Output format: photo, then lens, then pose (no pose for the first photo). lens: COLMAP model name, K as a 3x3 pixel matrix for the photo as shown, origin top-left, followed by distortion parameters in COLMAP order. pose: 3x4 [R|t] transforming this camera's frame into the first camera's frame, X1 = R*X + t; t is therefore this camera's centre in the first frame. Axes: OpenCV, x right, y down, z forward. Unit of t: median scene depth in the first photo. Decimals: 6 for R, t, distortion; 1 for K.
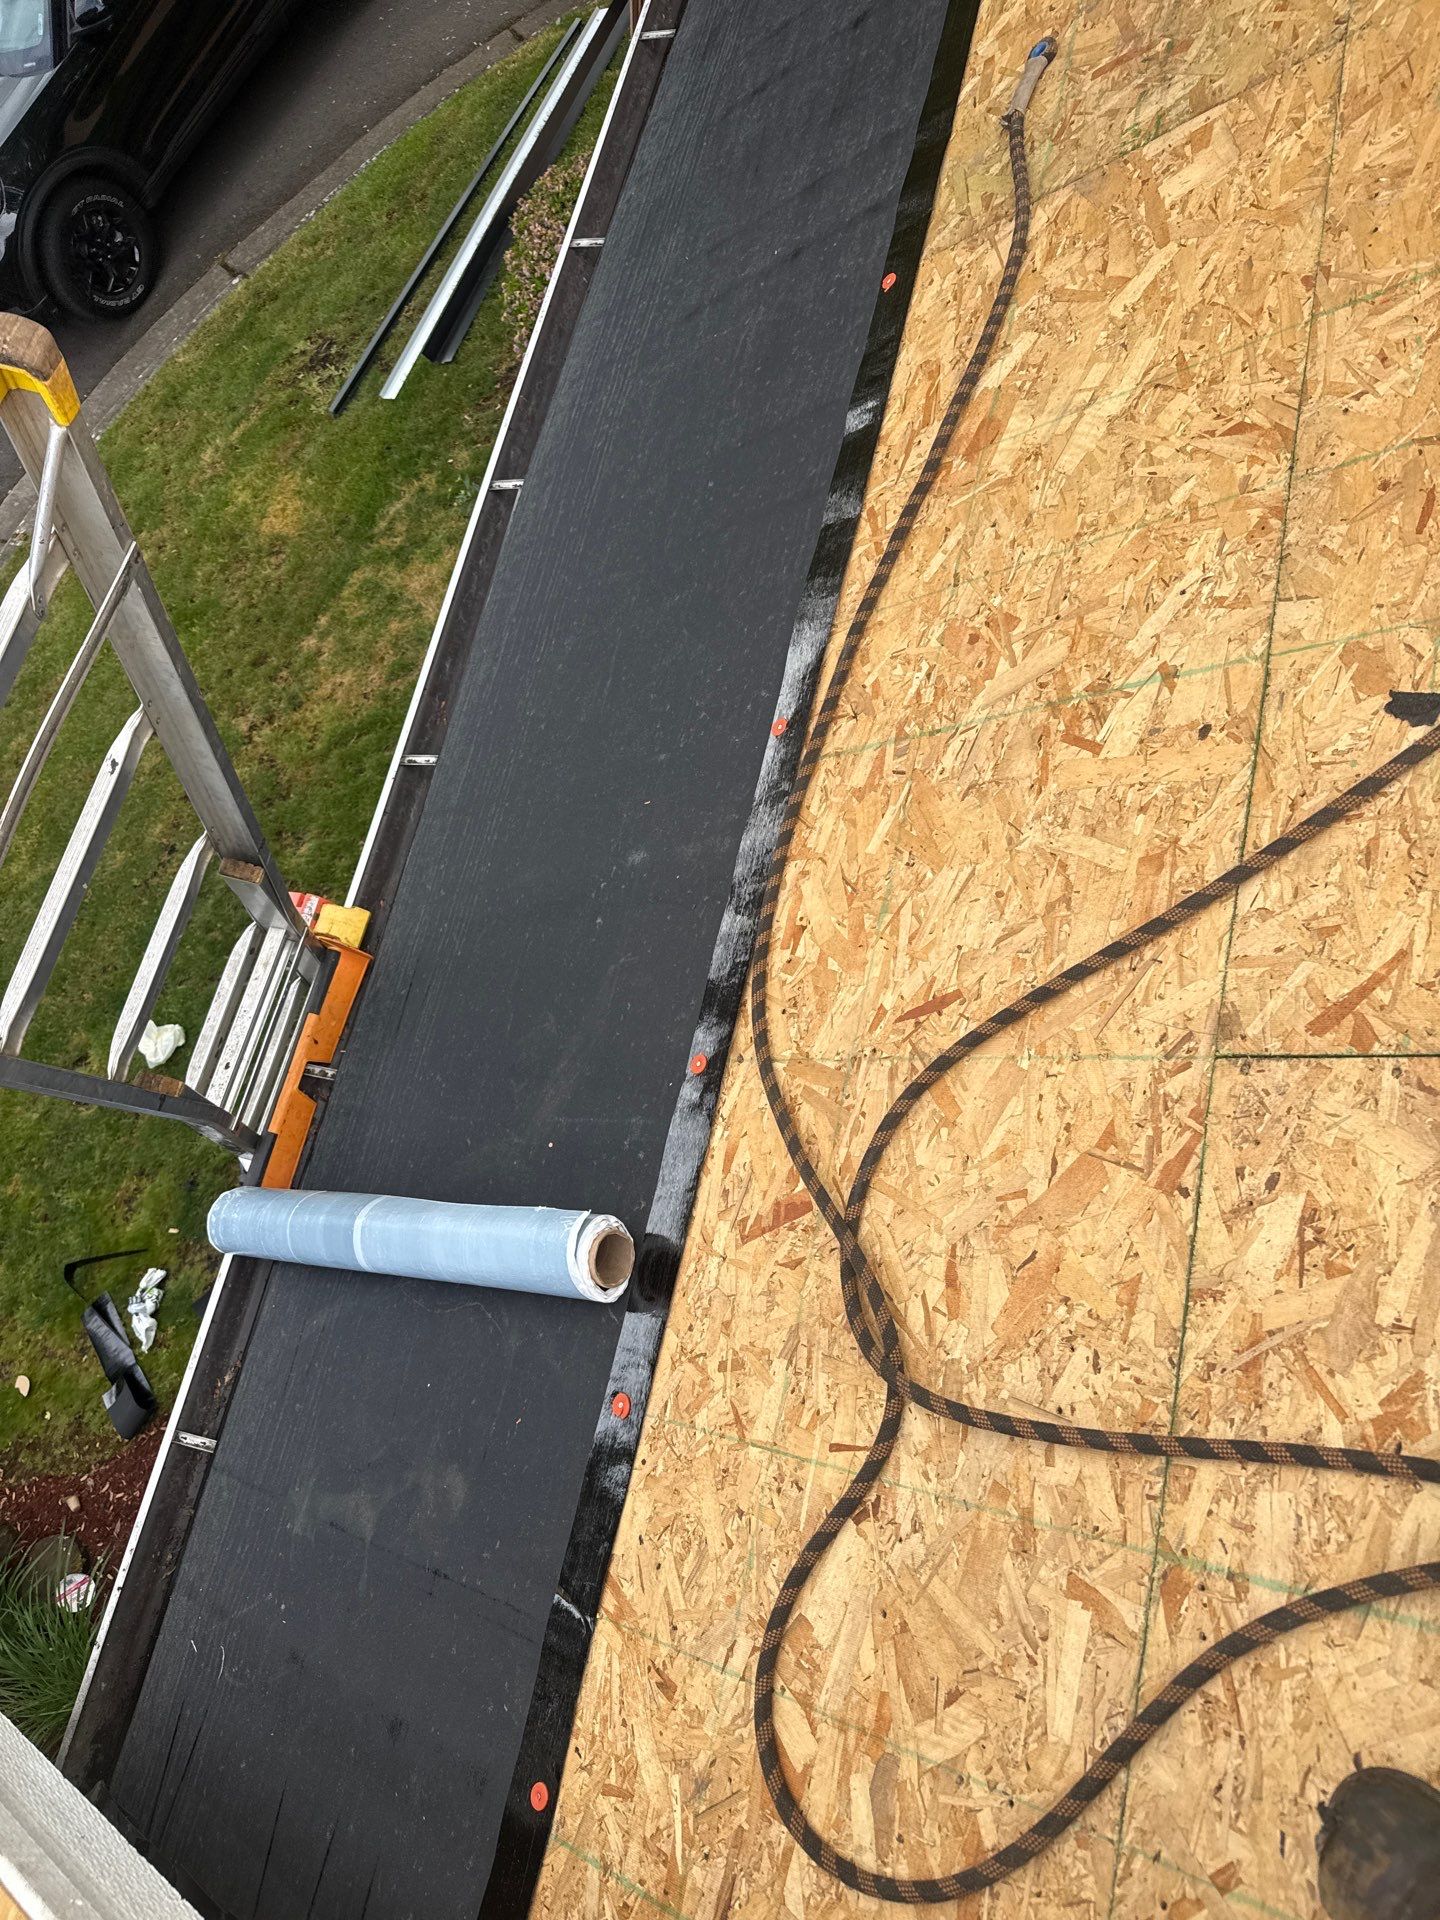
lens RADIAL K [[1340.2, 0, 720.0], [0, 1340.2, 960.0], [0, 0, 1]] dist [-0.001343, -0.006470]
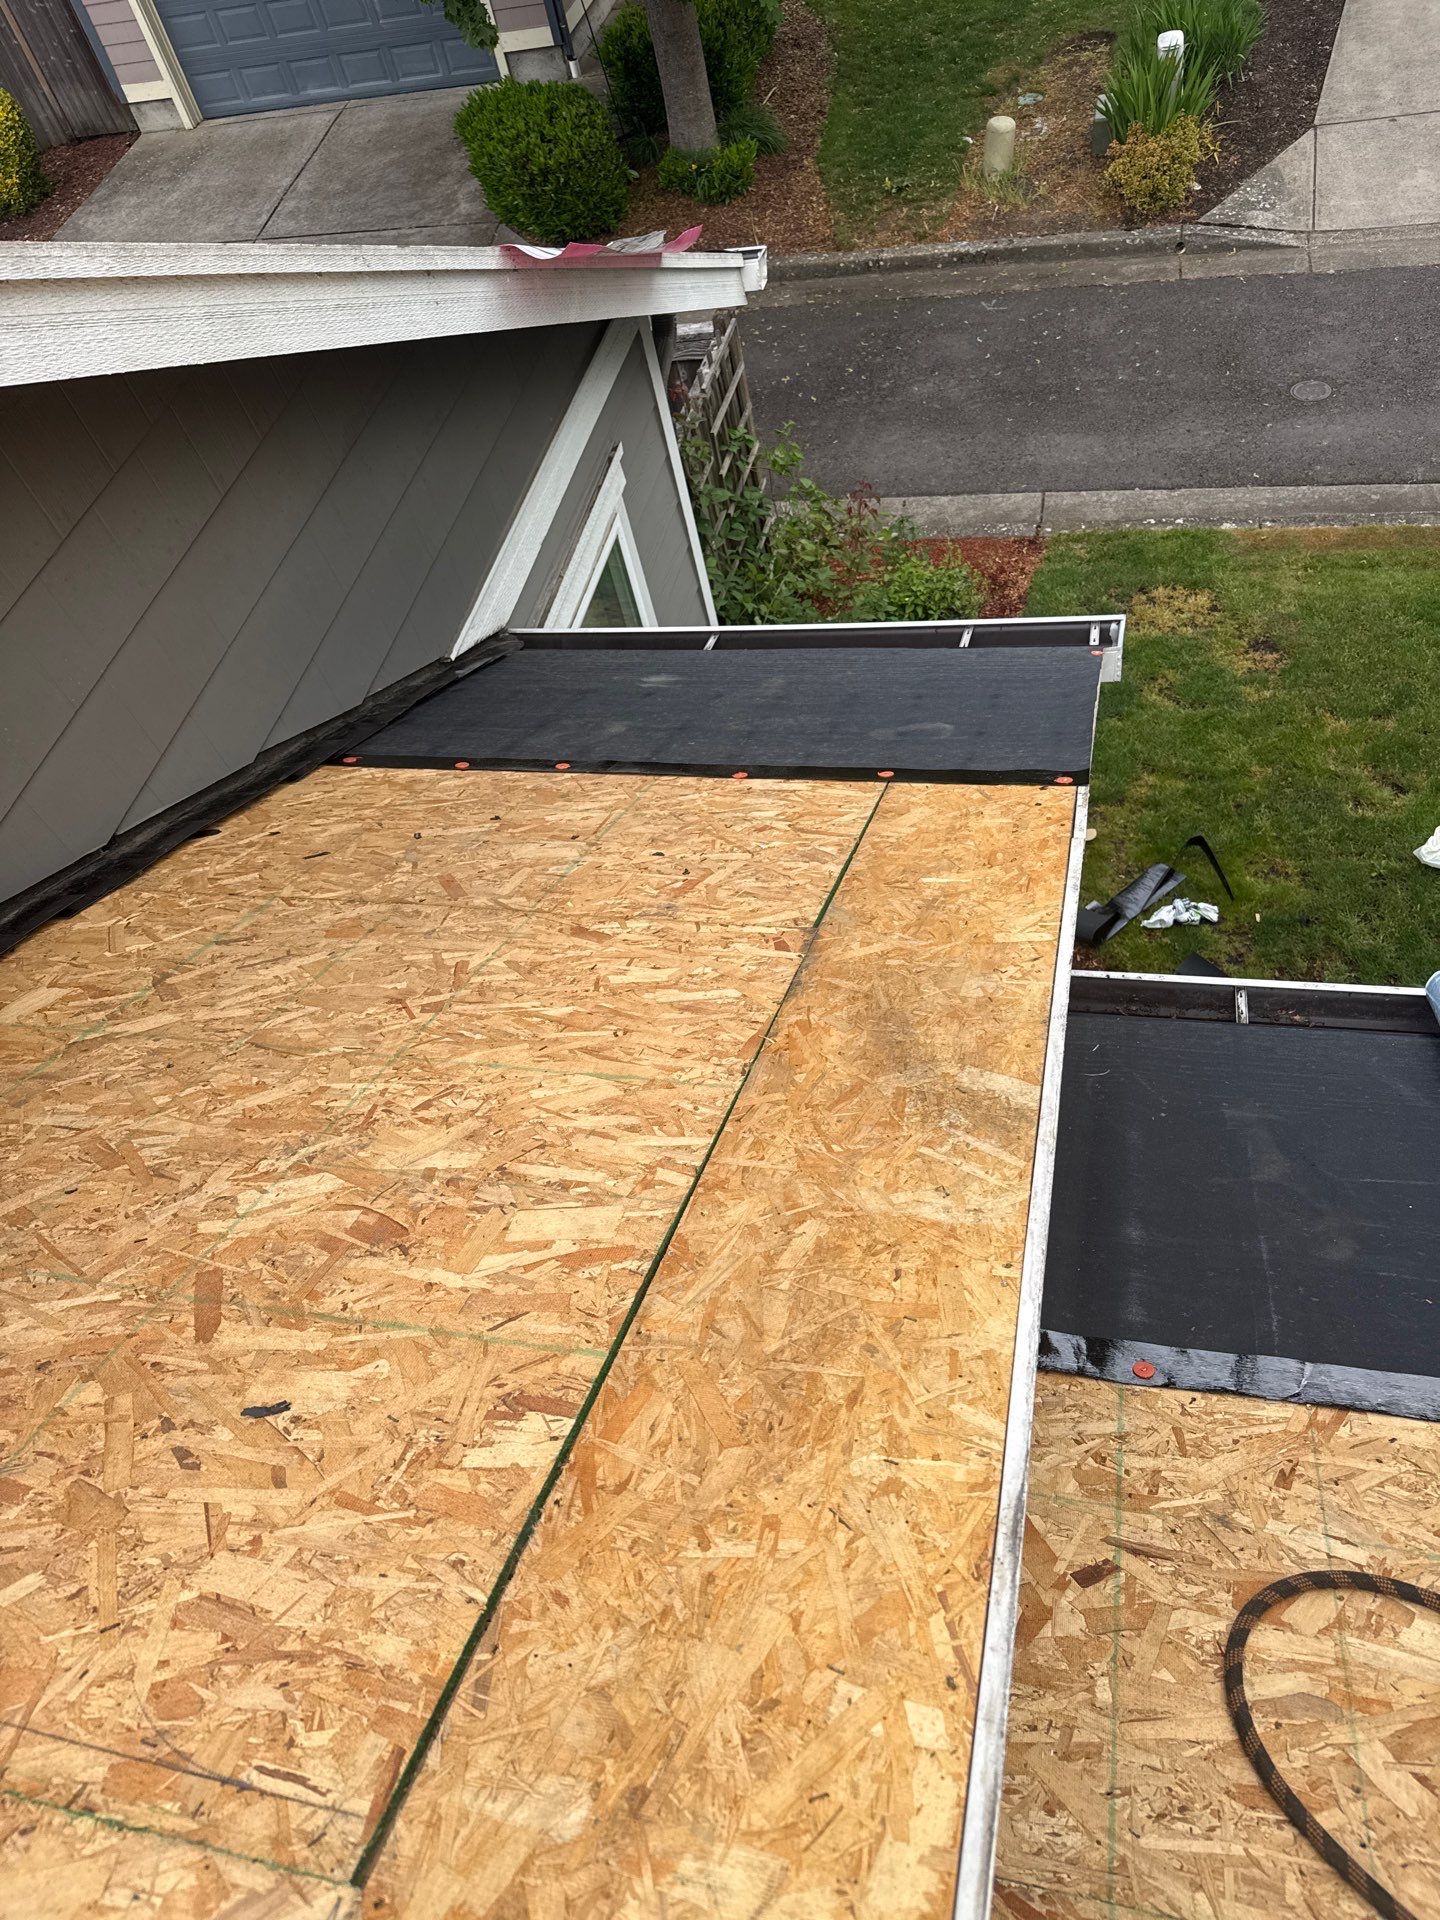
lens RADIAL K [[1340.2, 0, 720.0], [0, 1340.2, 960.0], [0, 0, 1]] dist [-0.001343, -0.006470]
pose [[0.078221, 0.924415, -0.373280, -0.059714], [-0.847137, 0.259031, 0.463963, 0.310575], [0.525586, 0.279928, 0.803368, -0.246716]]
